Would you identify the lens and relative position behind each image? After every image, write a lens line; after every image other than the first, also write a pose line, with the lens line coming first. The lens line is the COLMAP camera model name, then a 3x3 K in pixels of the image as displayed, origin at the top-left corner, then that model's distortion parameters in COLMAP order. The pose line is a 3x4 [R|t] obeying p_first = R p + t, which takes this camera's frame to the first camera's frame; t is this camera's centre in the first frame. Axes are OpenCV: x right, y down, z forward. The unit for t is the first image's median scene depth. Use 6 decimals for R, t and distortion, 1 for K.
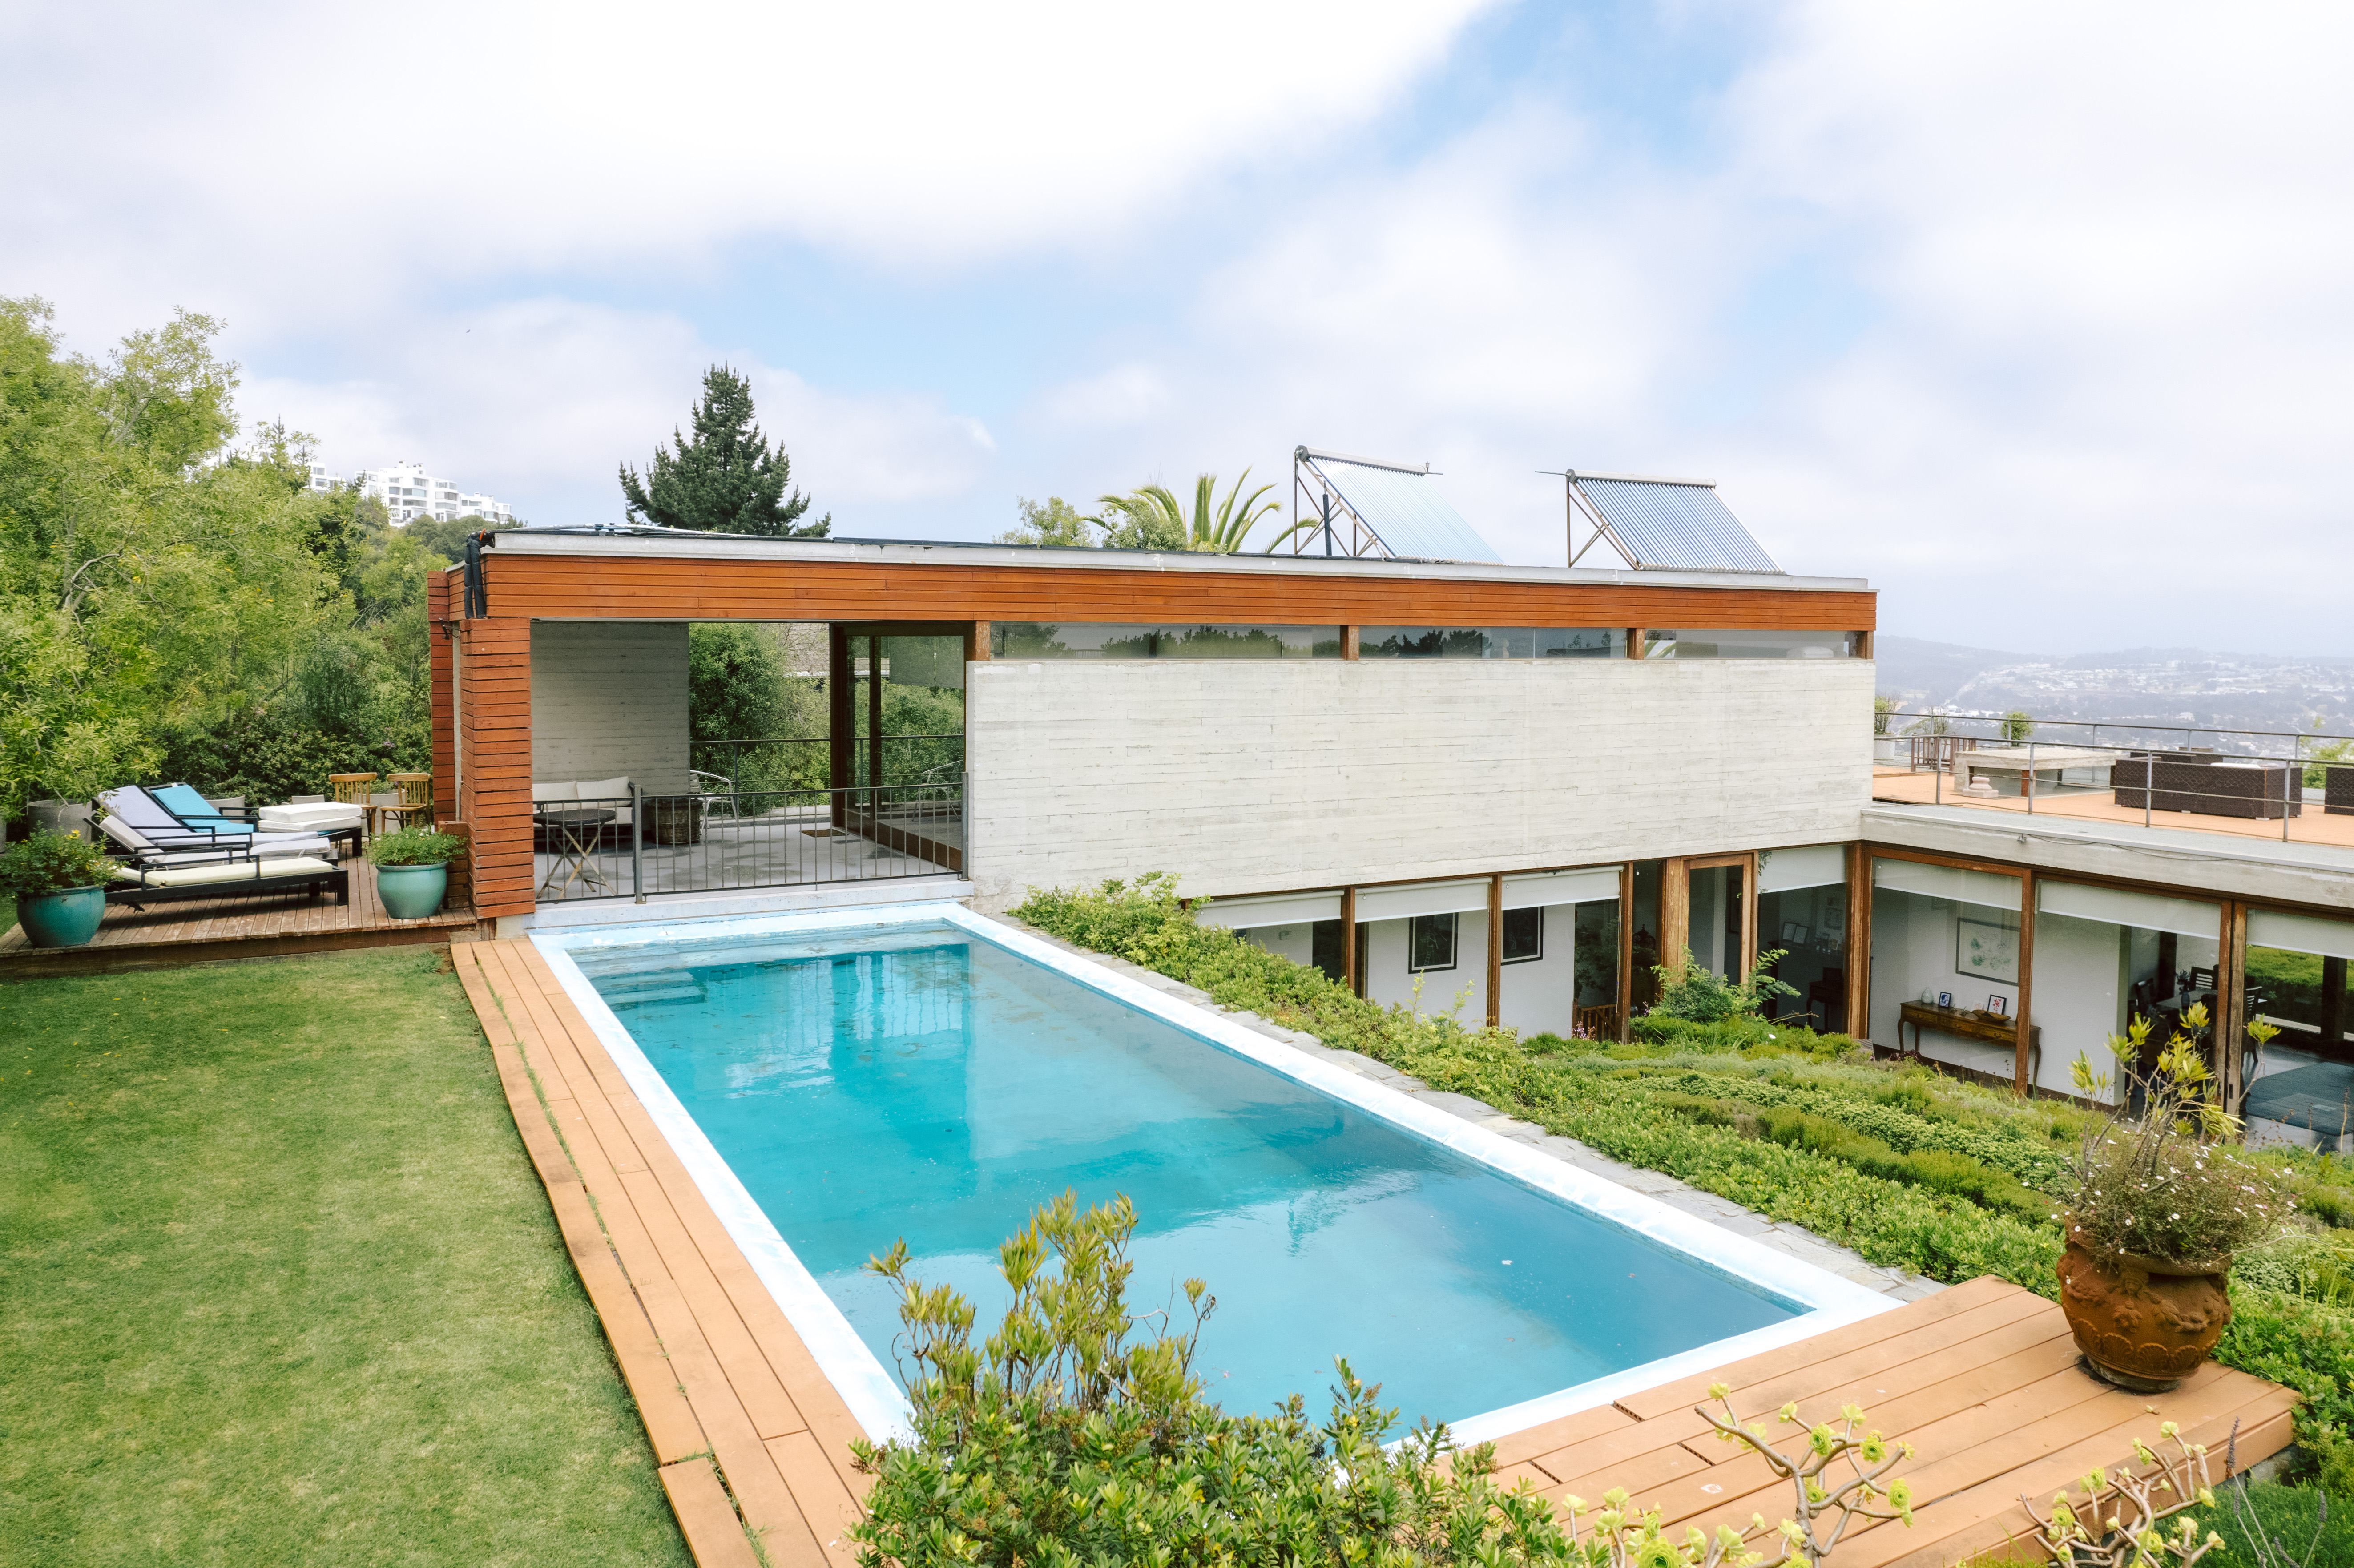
lens RADIAL K [[1556.4, 0, 1177.0], [0, 1556.4, 784.0], [0, 0, 1]] dist [-0.053627, 0.025036]
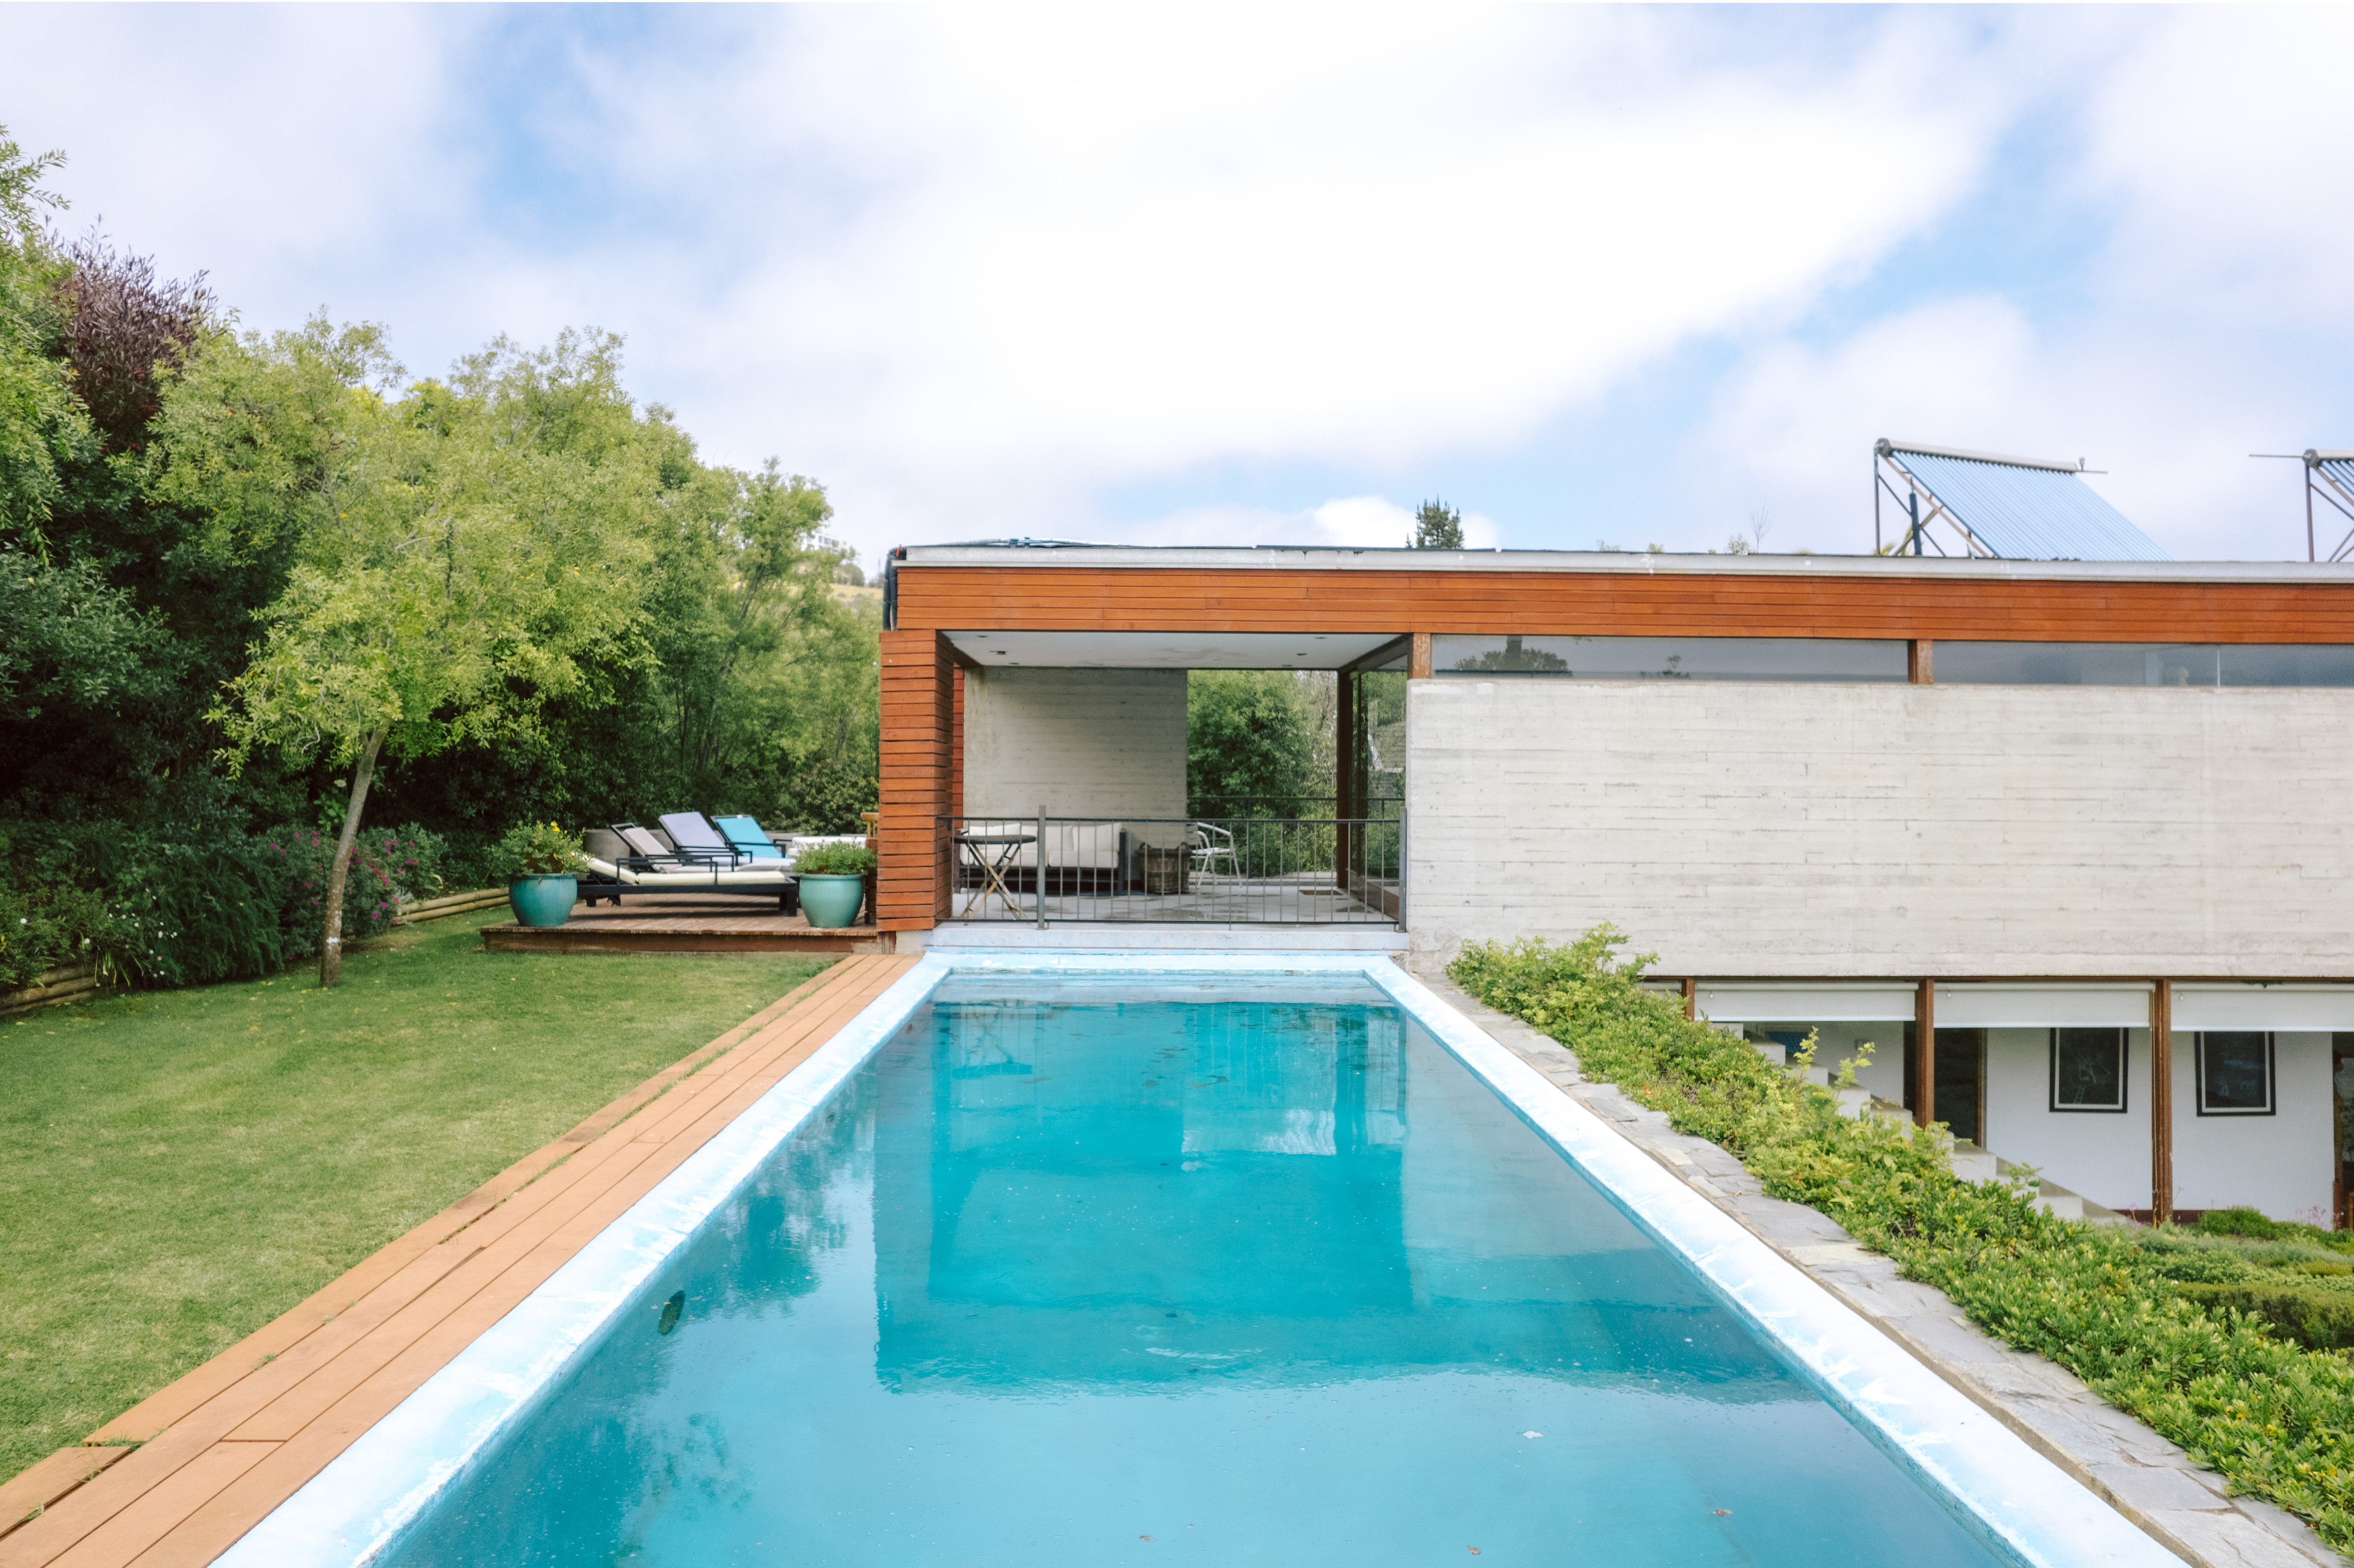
lens RADIAL K [[1509.3, 0, 1177.0], [0, 1509.3, 784.0], [0, 0, 1]] dist [-0.069781, 0.051321]
pose [[0.883388, 0.002739, -0.468635, 0.139727], [-0.045742, 0.995712, -0.080406, 0.050054], [0.466405, 0.092466, 0.879725, 0.182706]]
